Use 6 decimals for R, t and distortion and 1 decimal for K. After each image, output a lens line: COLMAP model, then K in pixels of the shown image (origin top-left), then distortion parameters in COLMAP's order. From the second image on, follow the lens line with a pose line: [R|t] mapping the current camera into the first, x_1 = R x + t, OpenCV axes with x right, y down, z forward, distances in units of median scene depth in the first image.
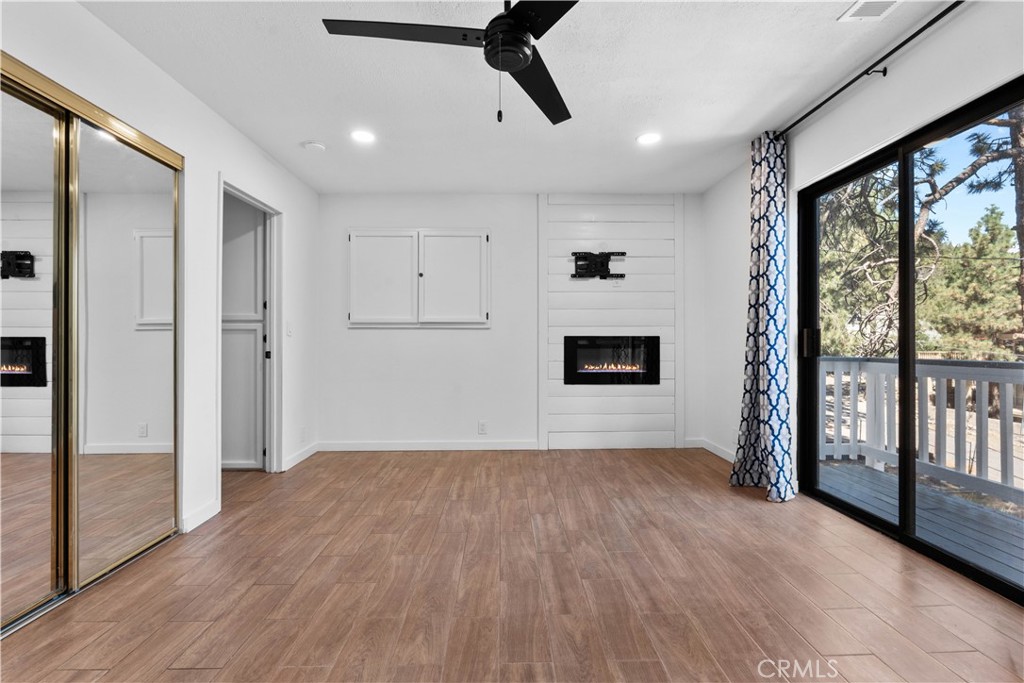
lens RADIAL K [[450.0, 0, 507.1], [0, 450.0, 342.3], [0, 0, 1]] dist [0.000417, 0.000022]
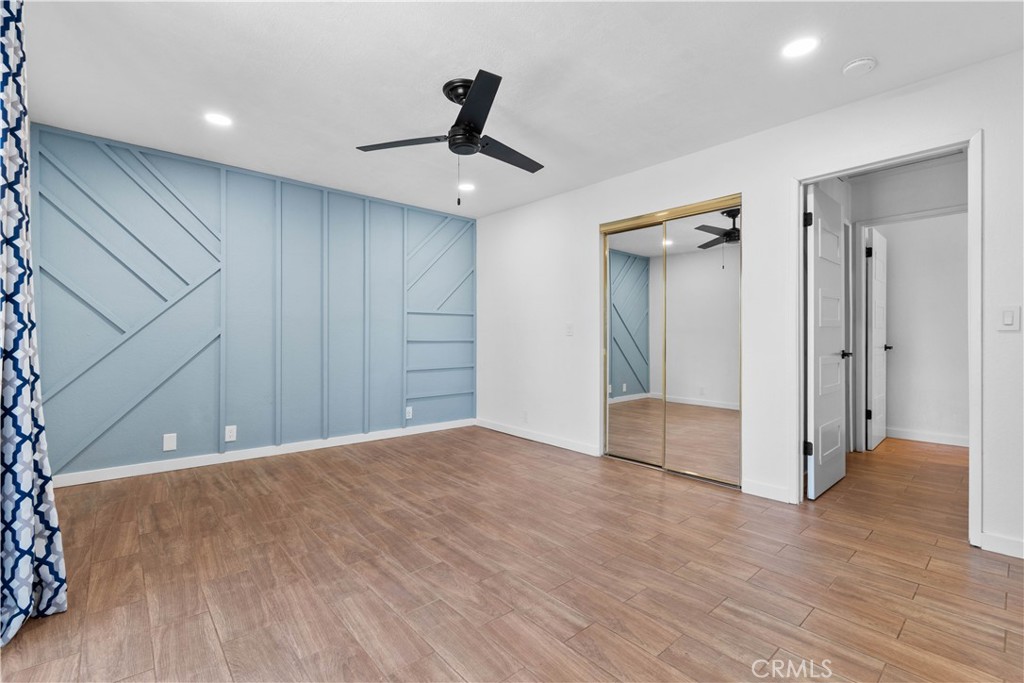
lens RADIAL K [[450.3, 0, 514.4], [0, 450.3, 345.2], [0, 0, 1]] dist [-0.002057, 0.000442]
pose [[-0.755877, 0.008438, -0.654659, 0.726678], [-0.004138, 0.999835, 0.017664, -0.005030], [0.654700, 0.016061, -0.755718, 1.898536]]
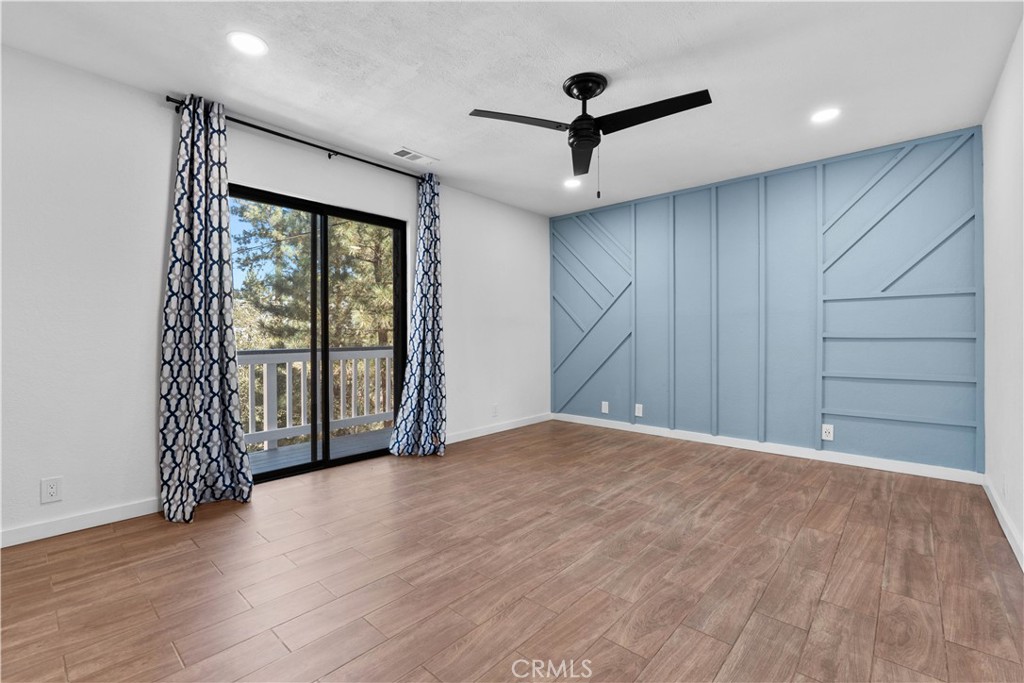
lens RADIAL K [[450.3, 0, 514.4], [0, 450.3, 345.2], [0, 0, 1]] dist [-0.002057, 0.000442]
pose [[-0.741088, -0.009692, 0.671338, -0.700889], [0.006484, 0.999746, 0.021590, -0.000625], [-0.671376, 0.020353, -0.740837, 1.920538]]
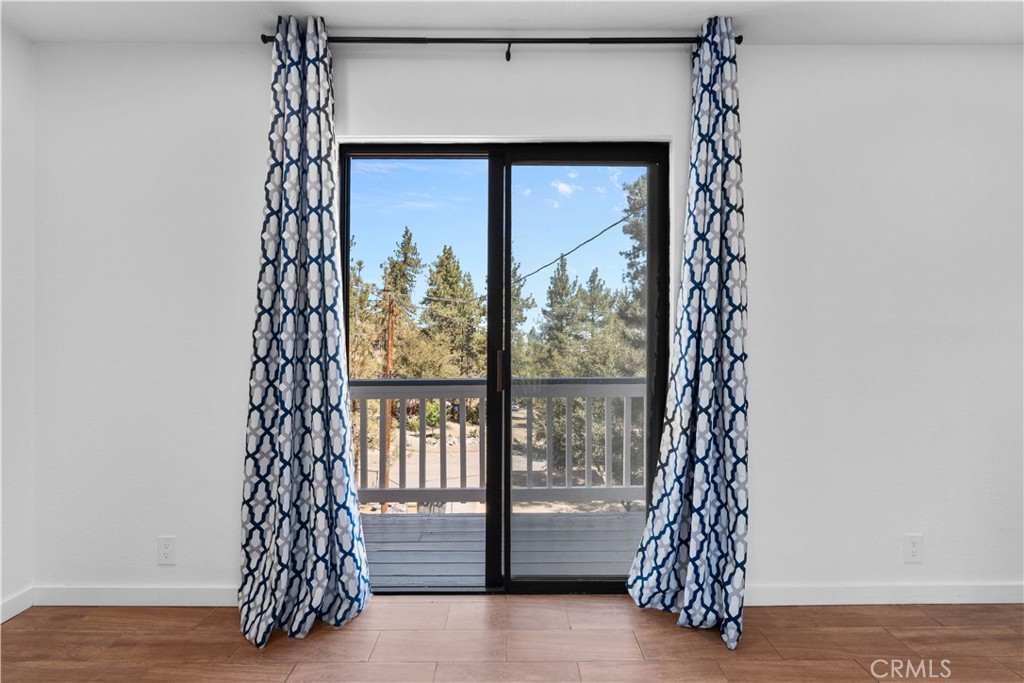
lens RADIAL K [[450.3, 0, 514.4], [0, 450.3, 345.2], [0, 0, 1]] dist [-0.002057, 0.000442]
pose [[0.002882, -0.001361, 0.999995, -0.023539], [0.001790, 0.999997, 0.001356, -0.055894], [-0.999994, 0.001786, 0.002885, 1.113344]]
